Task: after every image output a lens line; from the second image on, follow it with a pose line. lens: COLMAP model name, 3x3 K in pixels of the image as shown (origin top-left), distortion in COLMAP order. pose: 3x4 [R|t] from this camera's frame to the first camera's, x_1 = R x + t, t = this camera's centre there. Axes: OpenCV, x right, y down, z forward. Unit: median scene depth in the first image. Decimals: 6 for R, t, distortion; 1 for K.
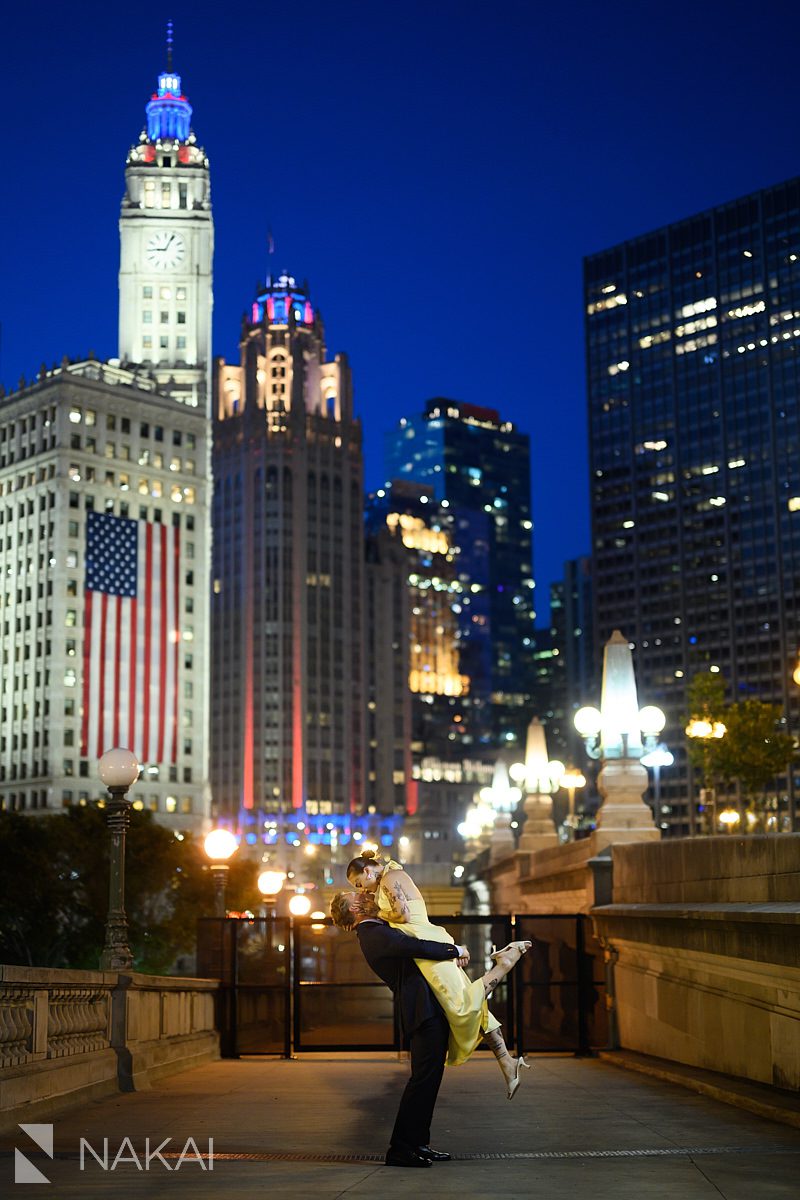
lens RADIAL K [[1739.1, 0, 380.4], [0, 1739.1, 610.5], [0, 0, 1]] dist [-0.019796, 0.000000]
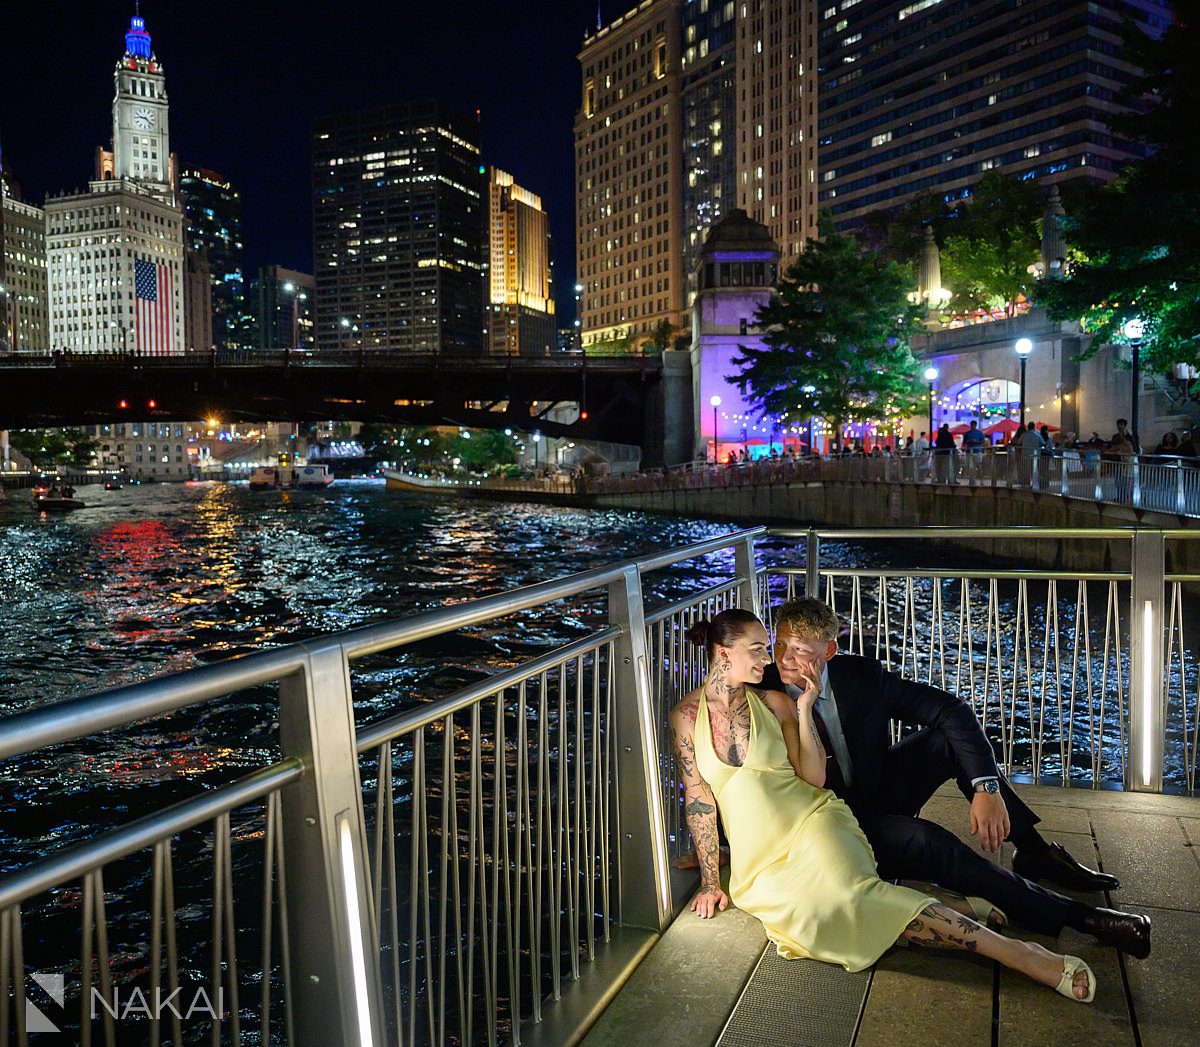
lens RADIAL K [[1099.7, 0, 570.6], [0, 1099.7, 518.1], [0, 0, 1]] dist [-0.015046, 0.031222]
pose [[0.899969, -0.019455, 0.435520, -0.230683], [-0.071095, 0.979081, 0.190648, -0.033424], [-0.430119, -0.202541, 0.879759, -0.384450]]
